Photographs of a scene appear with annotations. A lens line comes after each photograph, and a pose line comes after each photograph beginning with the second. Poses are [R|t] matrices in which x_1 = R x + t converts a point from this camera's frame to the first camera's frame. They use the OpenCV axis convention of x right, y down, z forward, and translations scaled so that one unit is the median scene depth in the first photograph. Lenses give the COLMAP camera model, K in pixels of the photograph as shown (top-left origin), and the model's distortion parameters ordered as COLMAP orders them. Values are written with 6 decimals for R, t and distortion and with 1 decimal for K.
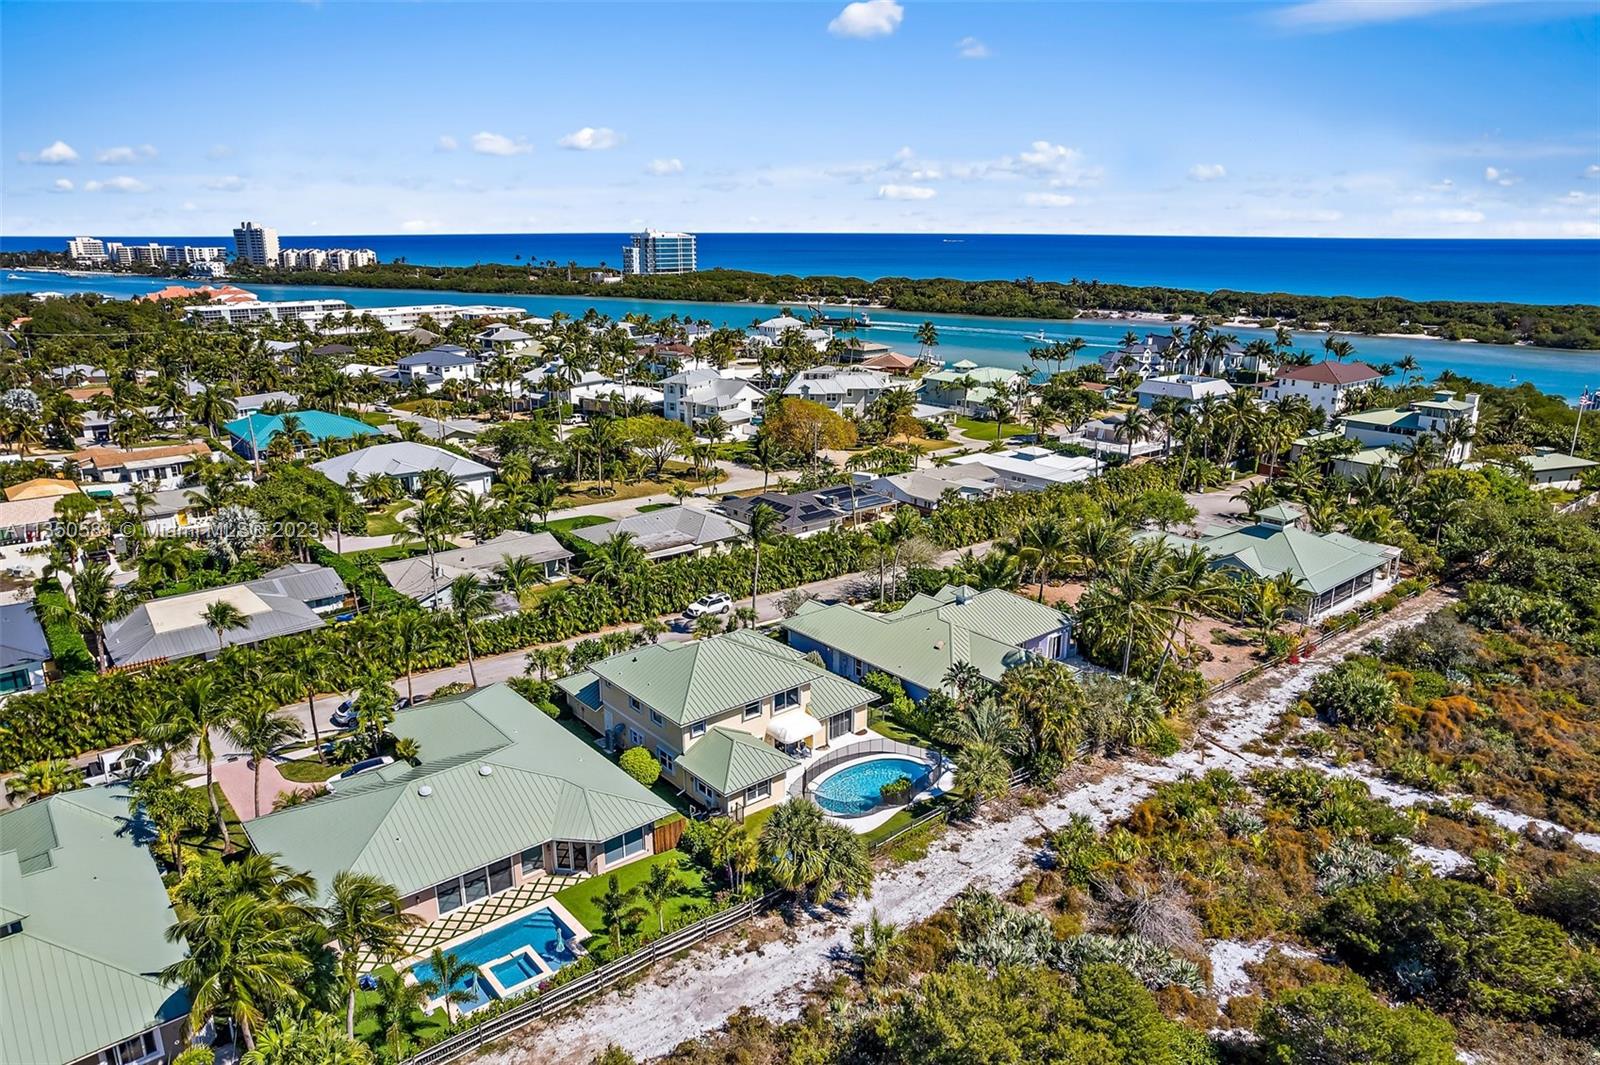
lens RADIAL K [[1053.0, 0, 824.8], [0, 1053.0, 532.9], [0, 0, 1]] dist [-0.032045, 0.000131]
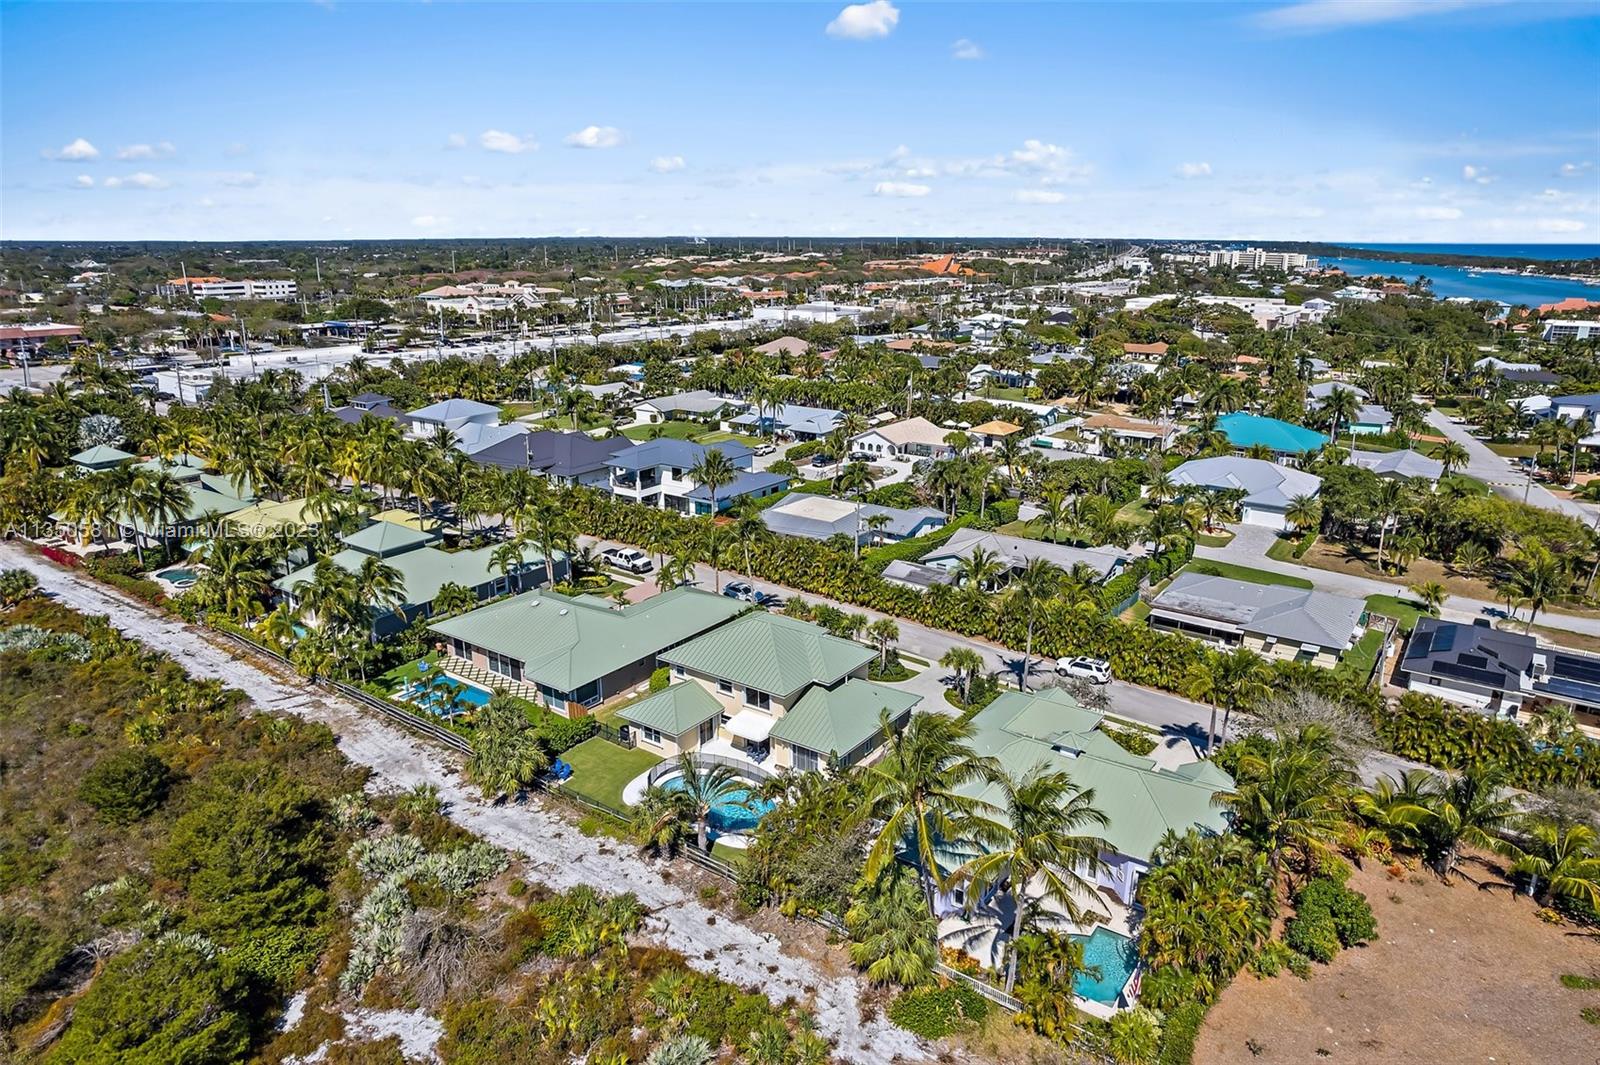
lens RADIAL K [[1053.0, 0, 824.8], [0, 1053.0, 532.9], [0, 0, 1]] dist [-0.032045, 0.000131]
pose [[0.223555, 0.265852, -0.937734, 0.658444], [-0.262048, 0.943054, 0.204889, -0.163791], [0.938805, 0.199928, 0.280491, 0.534133]]
